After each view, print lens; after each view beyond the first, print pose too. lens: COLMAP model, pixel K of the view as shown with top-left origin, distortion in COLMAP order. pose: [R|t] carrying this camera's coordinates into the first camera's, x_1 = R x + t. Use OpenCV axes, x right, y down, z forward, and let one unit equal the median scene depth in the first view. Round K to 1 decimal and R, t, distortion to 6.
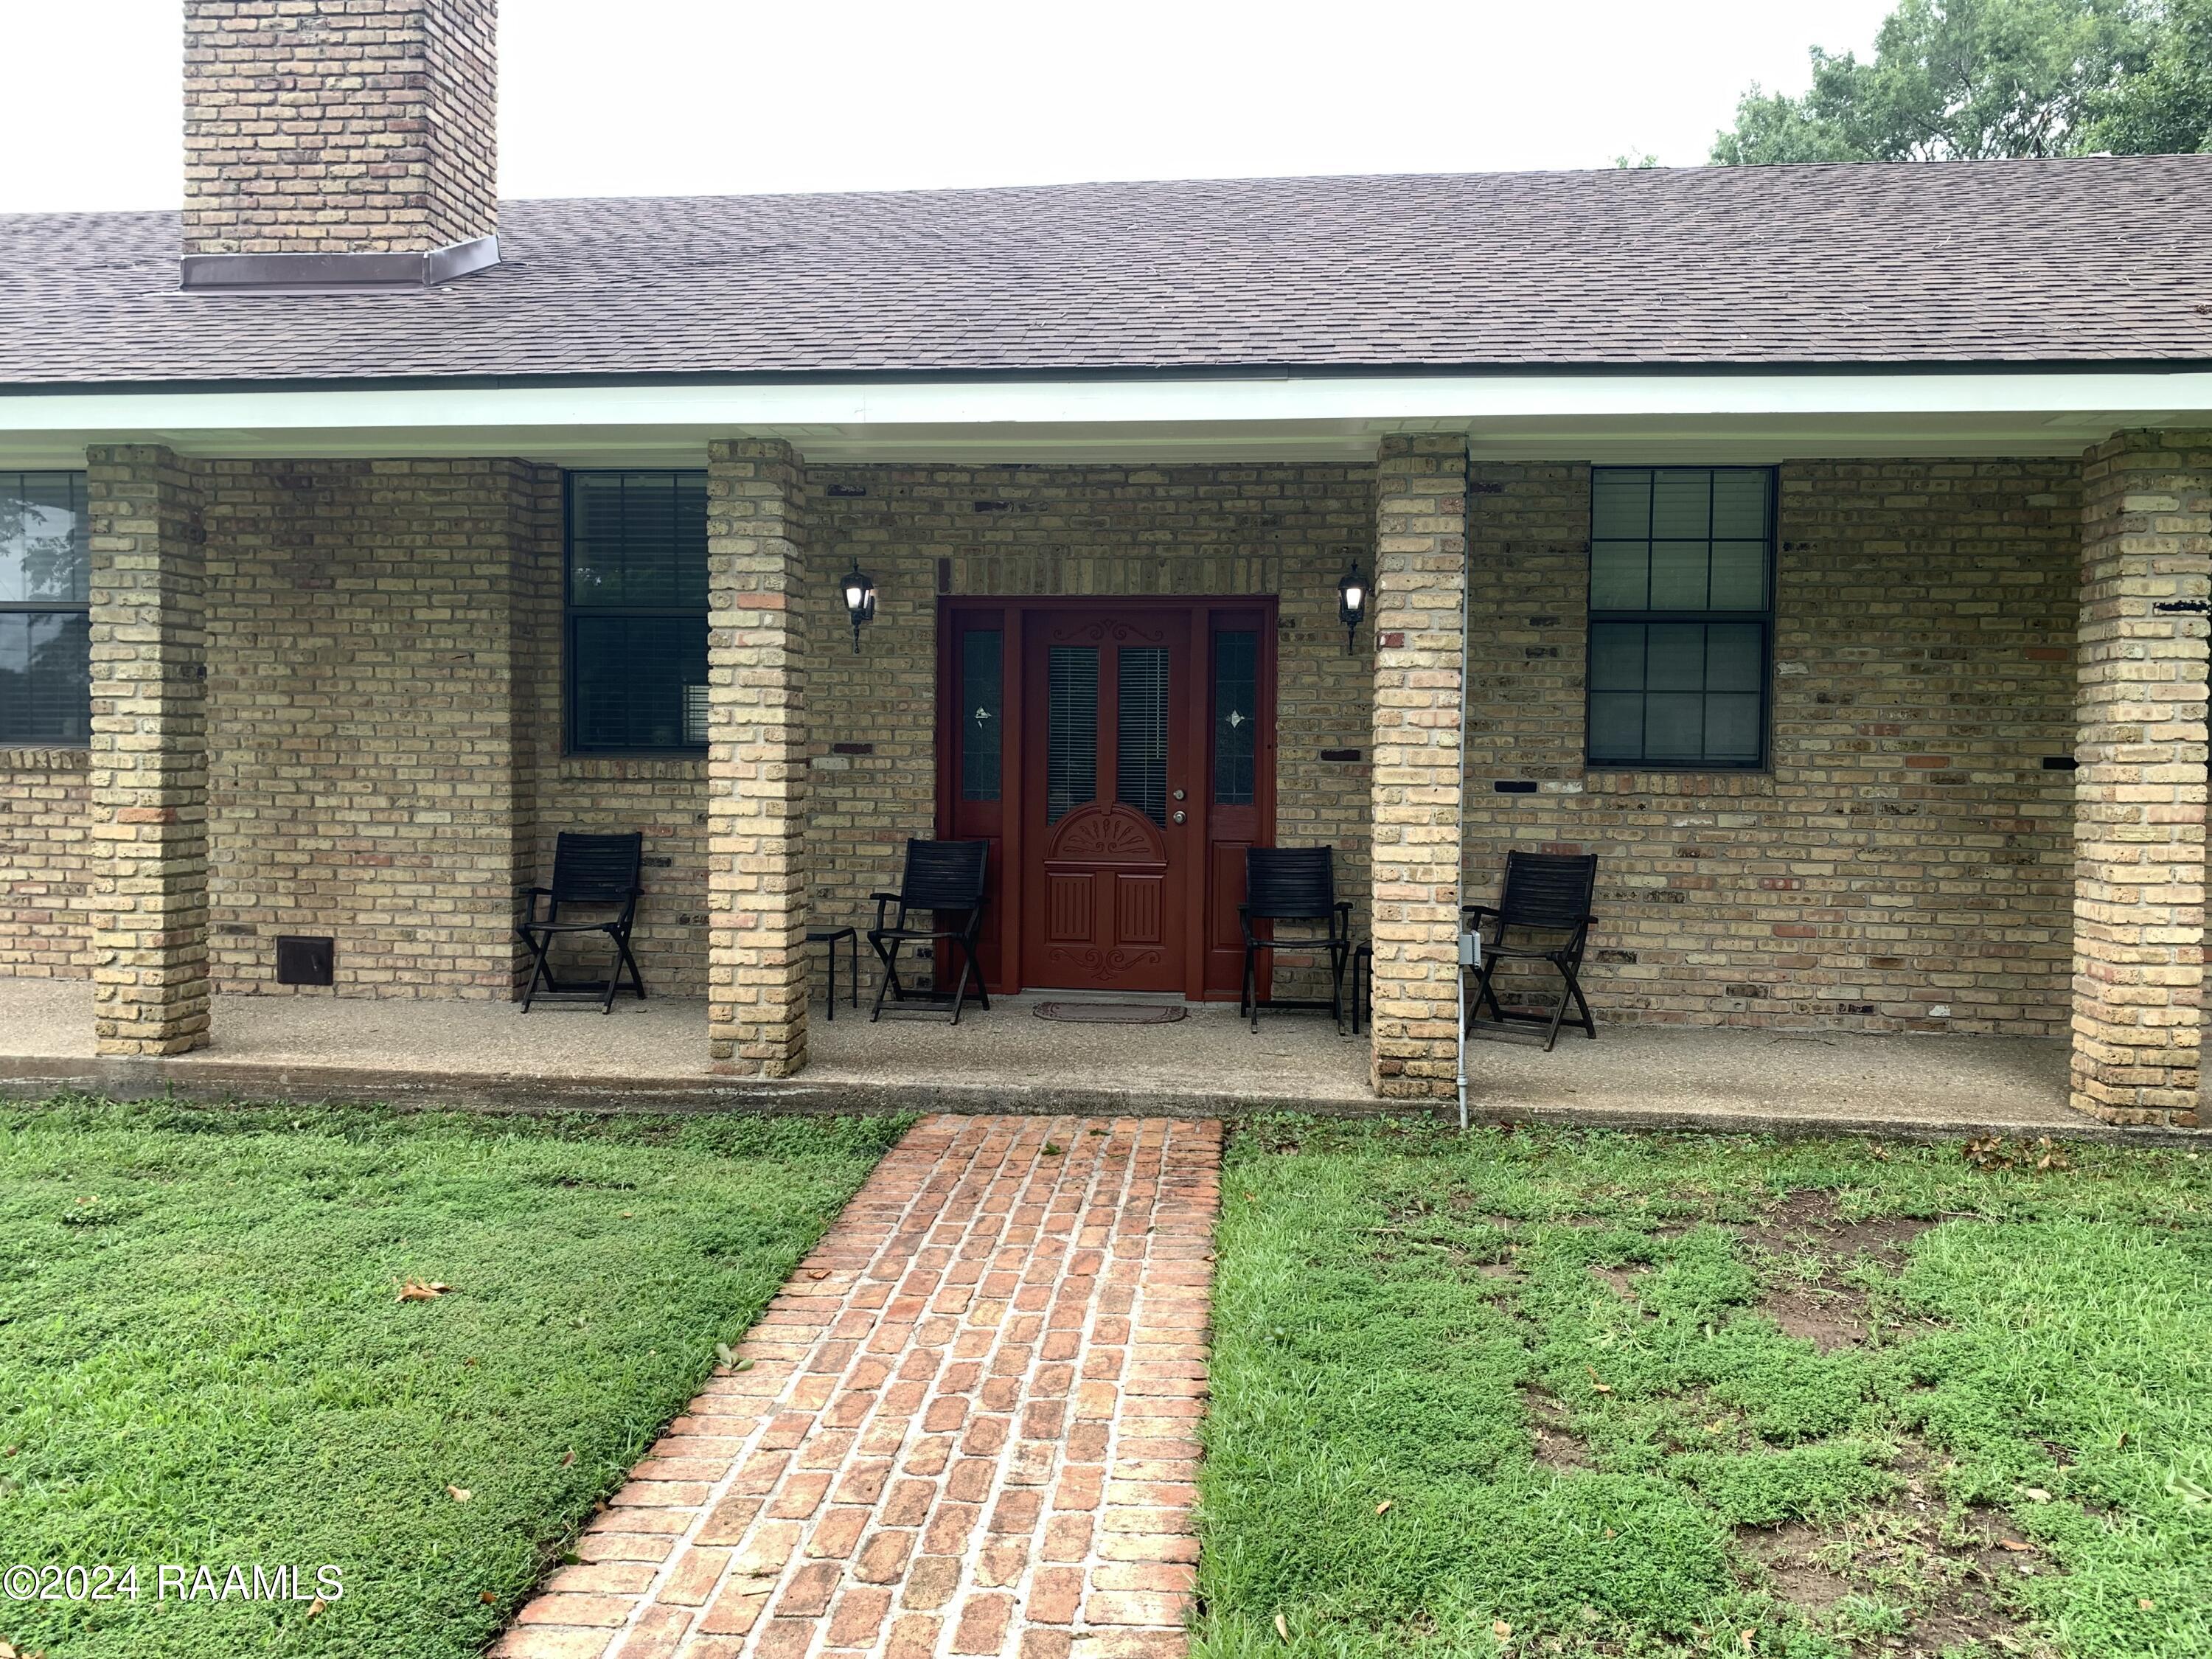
lens RADIAL K [[1586.4, 0, 1115.2], [0, 1586.4, 828.4], [0, 0, 1]] dist [0.002567, -0.007727]
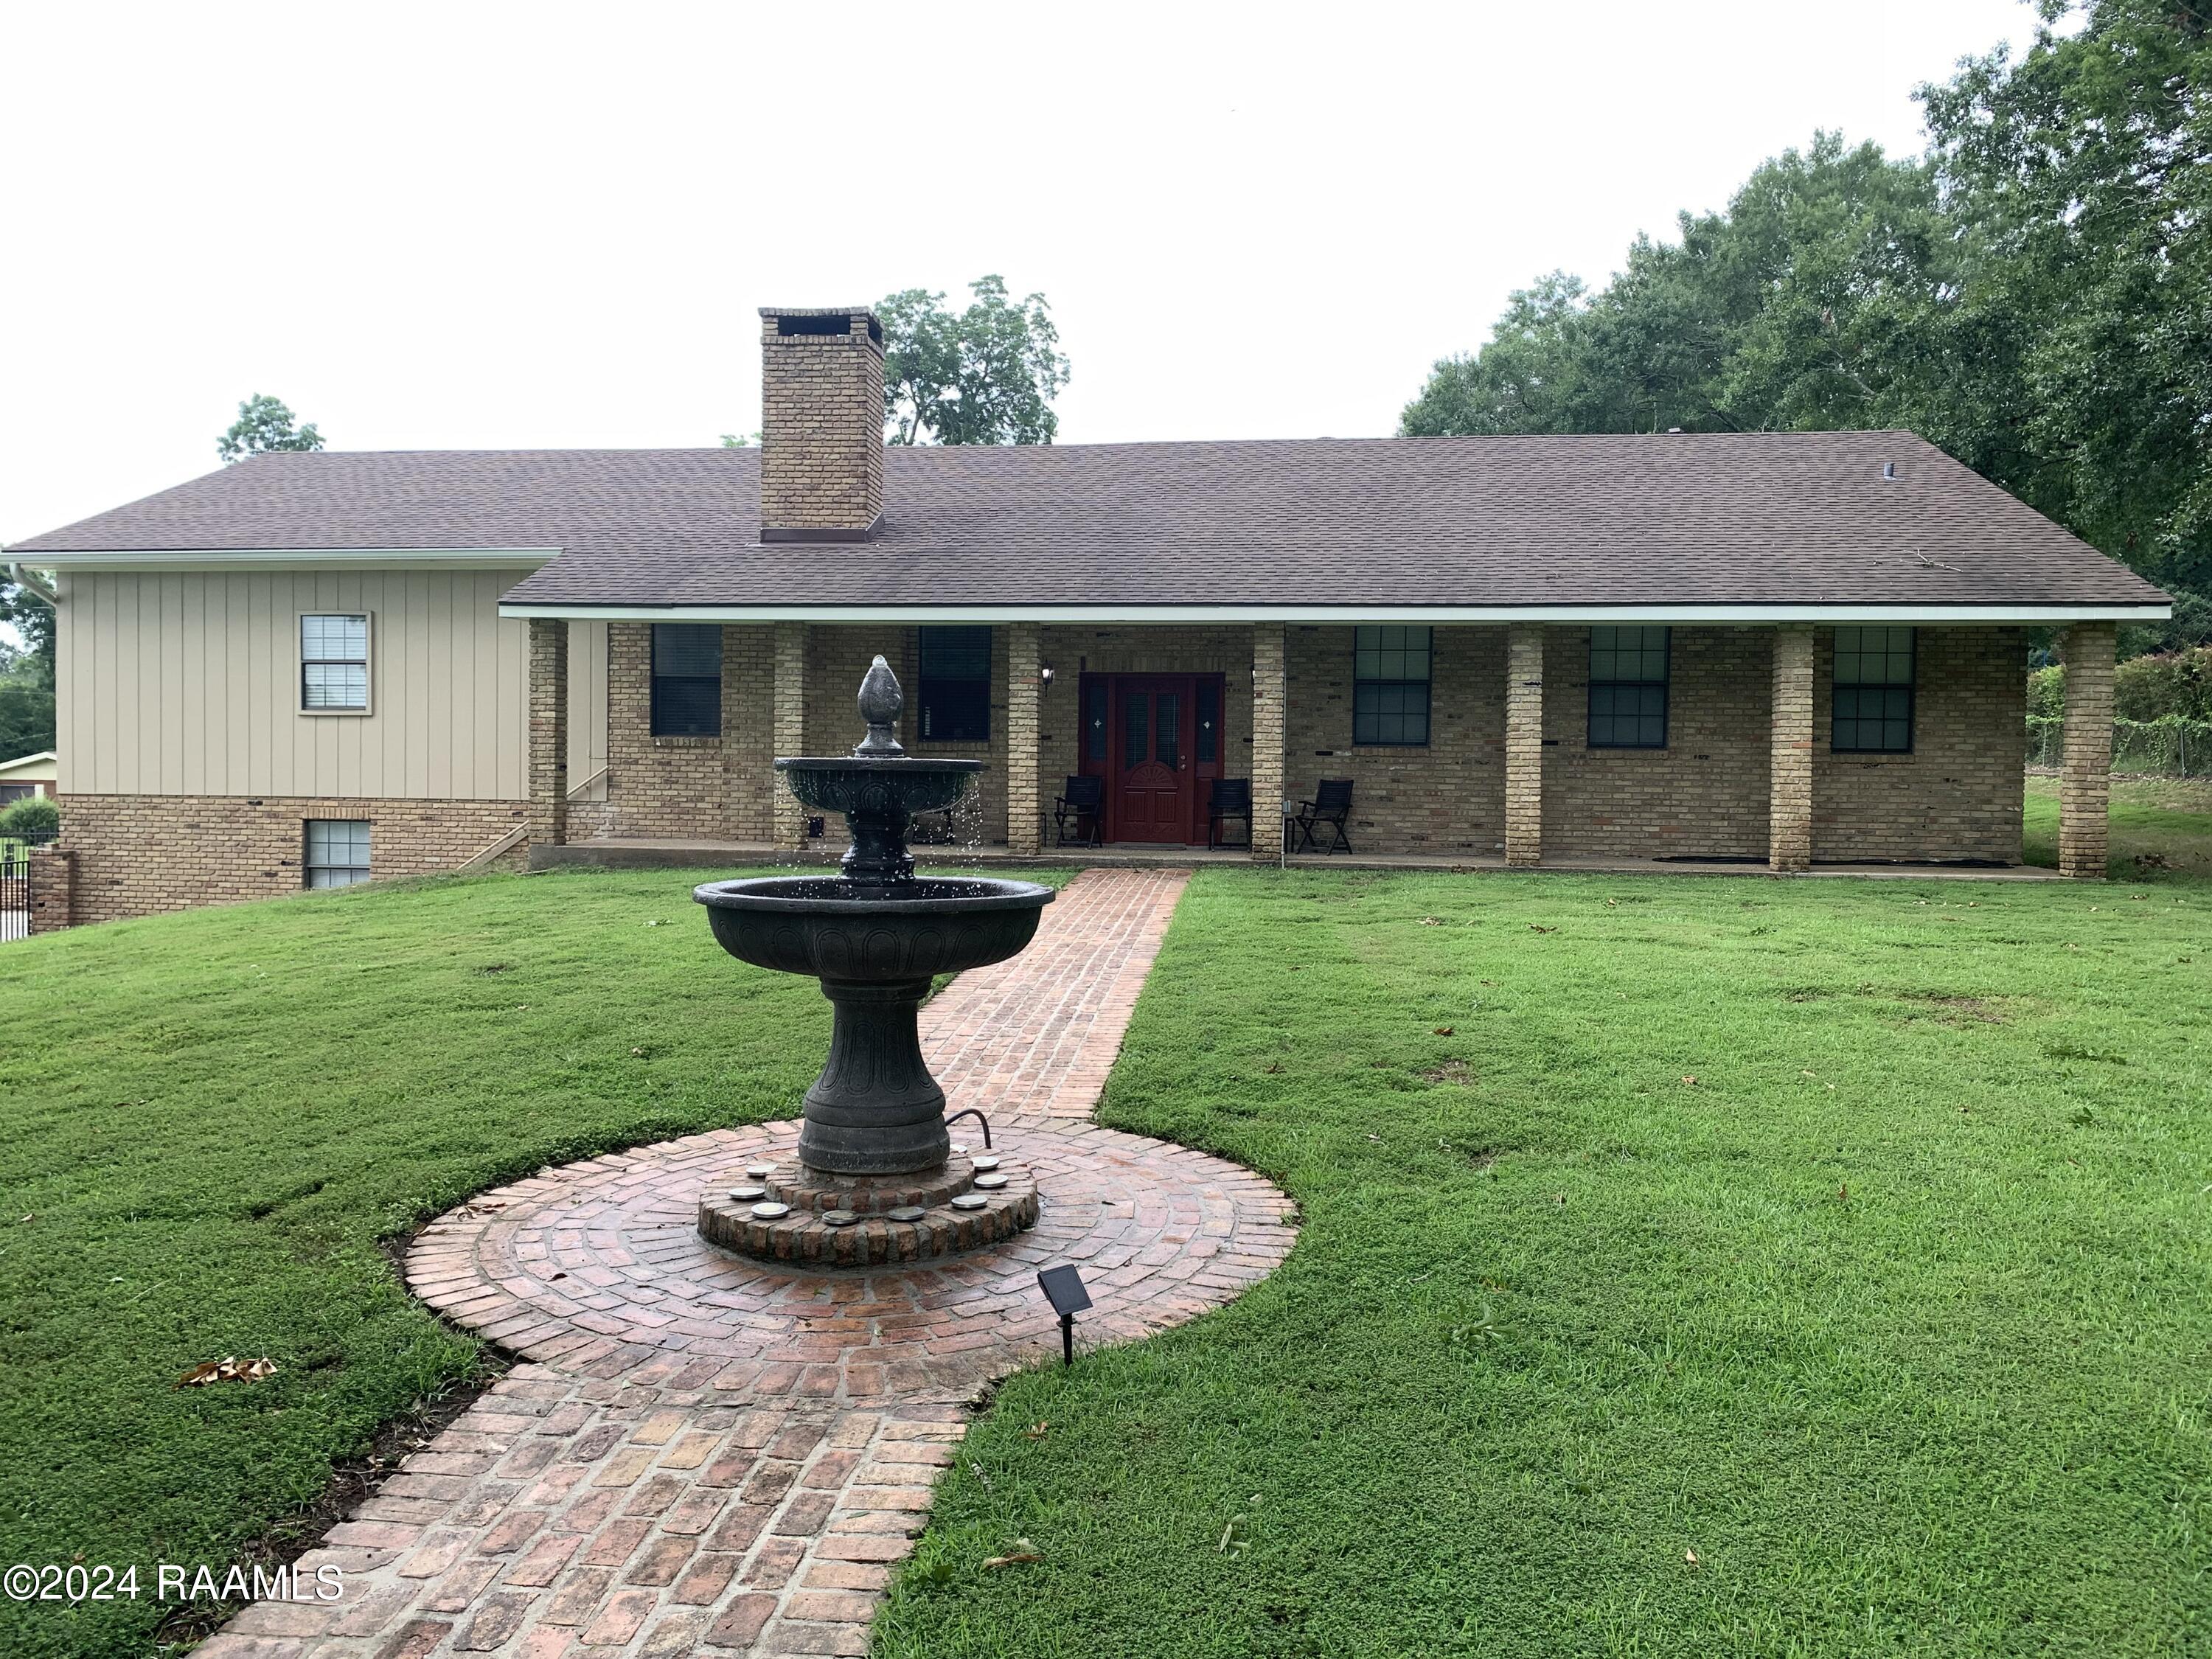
lens RADIAL K [[1586.4, 0, 1096.8], [0, 1586.4, 831.5], [0, 0, 1]] dist [0.002567, -0.007727]
pose [[0.999814, 0.002300, -0.019147, -0.043426], [-0.002504, 0.999940, -0.010620, 0.118080], [0.019122, 0.010666, 0.999760, -1.394275]]
